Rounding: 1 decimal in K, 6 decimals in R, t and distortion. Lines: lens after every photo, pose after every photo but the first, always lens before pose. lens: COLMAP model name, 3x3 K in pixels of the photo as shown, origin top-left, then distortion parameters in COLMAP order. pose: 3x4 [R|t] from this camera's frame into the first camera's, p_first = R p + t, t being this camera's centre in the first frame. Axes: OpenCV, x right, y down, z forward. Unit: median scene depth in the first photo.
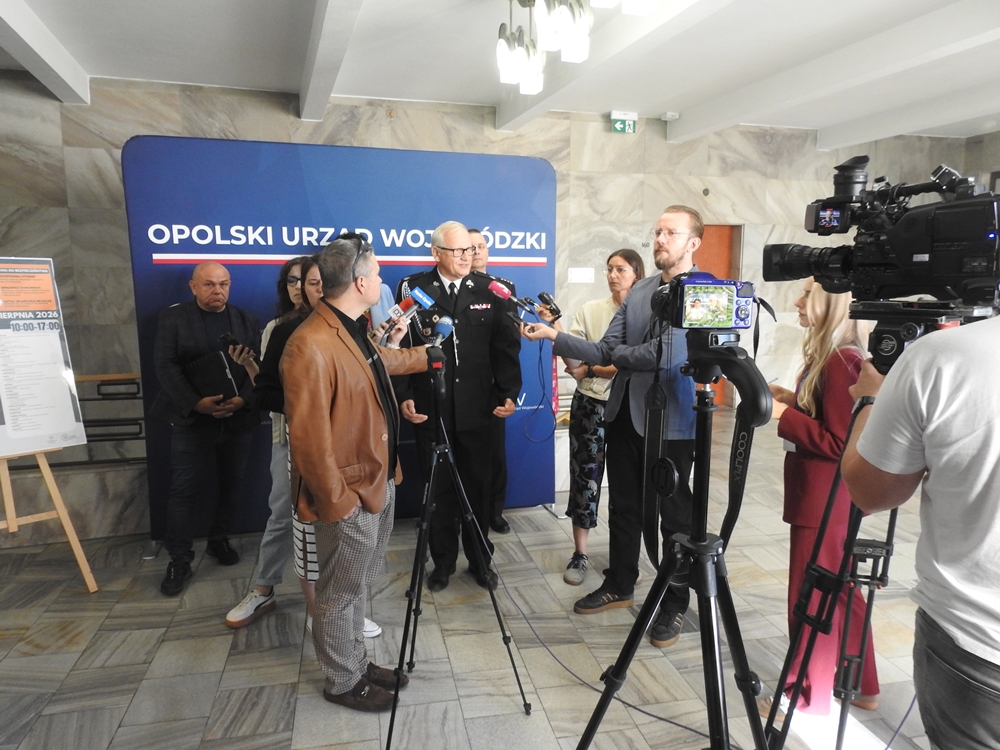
lens RADIAL K [[713.6, 0, 500.0], [0, 713.6, 375.0], [0, 0, 1]] dist [0.000471, -0.002697]
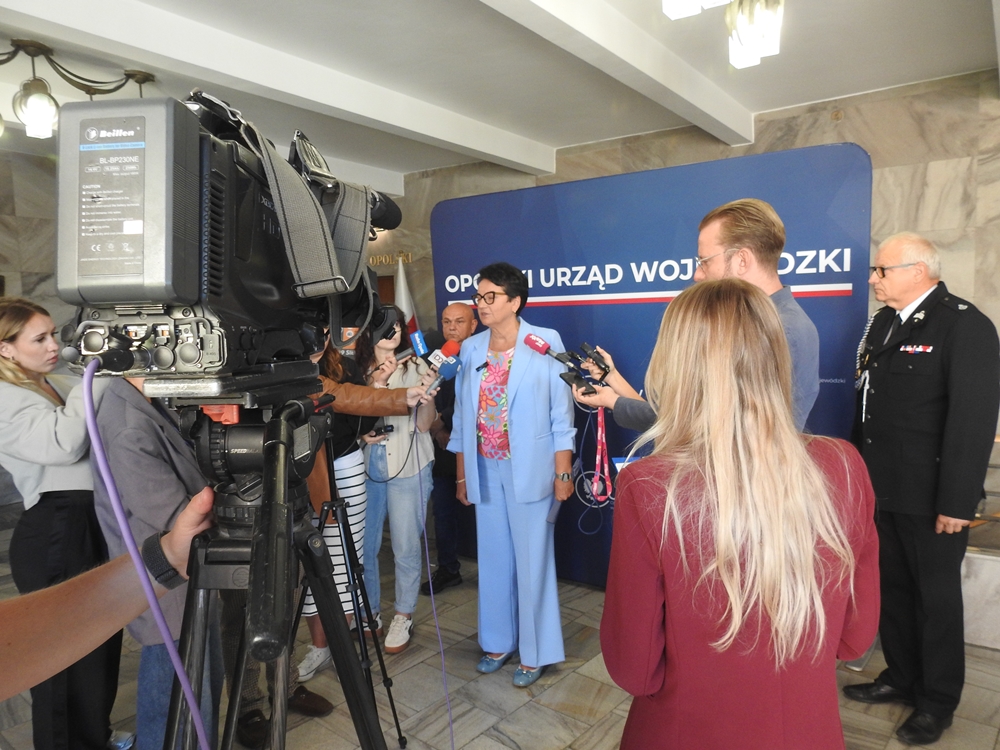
lens RADIAL K [[713.6, 0, 500.0], [0, 713.6, 375.0], [0, 0, 1]] dist [0.000471, -0.002697]
pose [[0.603533, 0.045425, -0.796043, 0.420127], [-0.086369, 0.996226, -0.008633, -0.041598], [0.792647, 0.073964, 0.605178, 0.325208]]
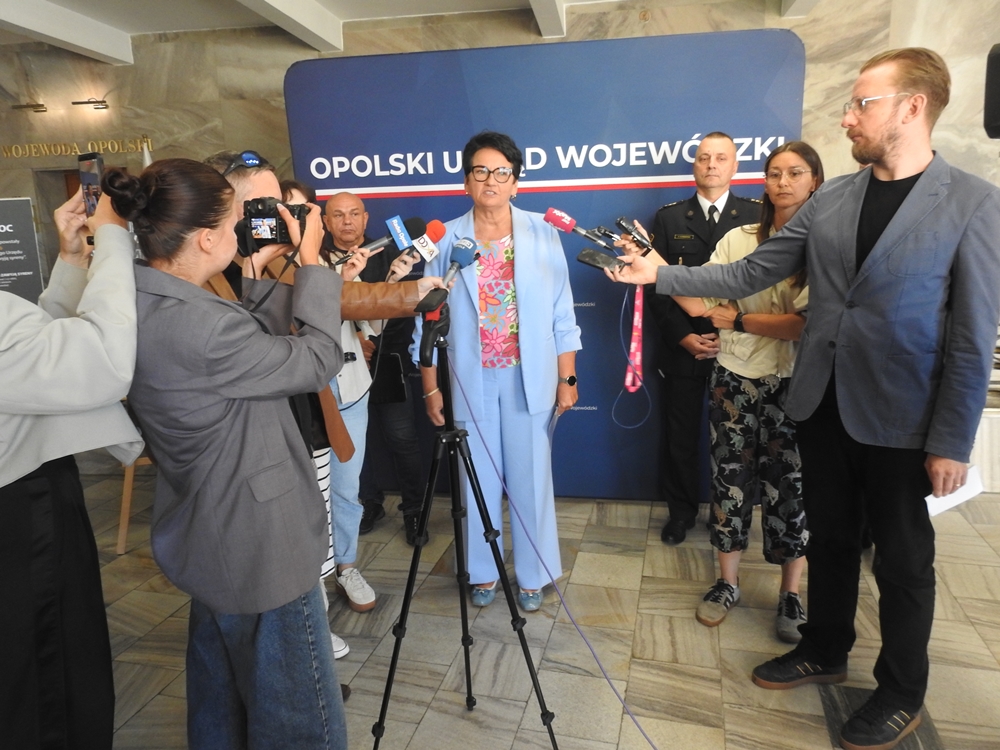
lens RADIAL K [[713.6, 0, 500.0], [0, 713.6, 375.0], [0, 0, 1]] dist [0.000471, -0.002697]
pose [[0.892945, 0.064544, -0.445514, 0.145512], [-0.031671, 0.996223, 0.080848, -0.008299], [0.449050, -0.058083, 0.891617, 0.217617]]
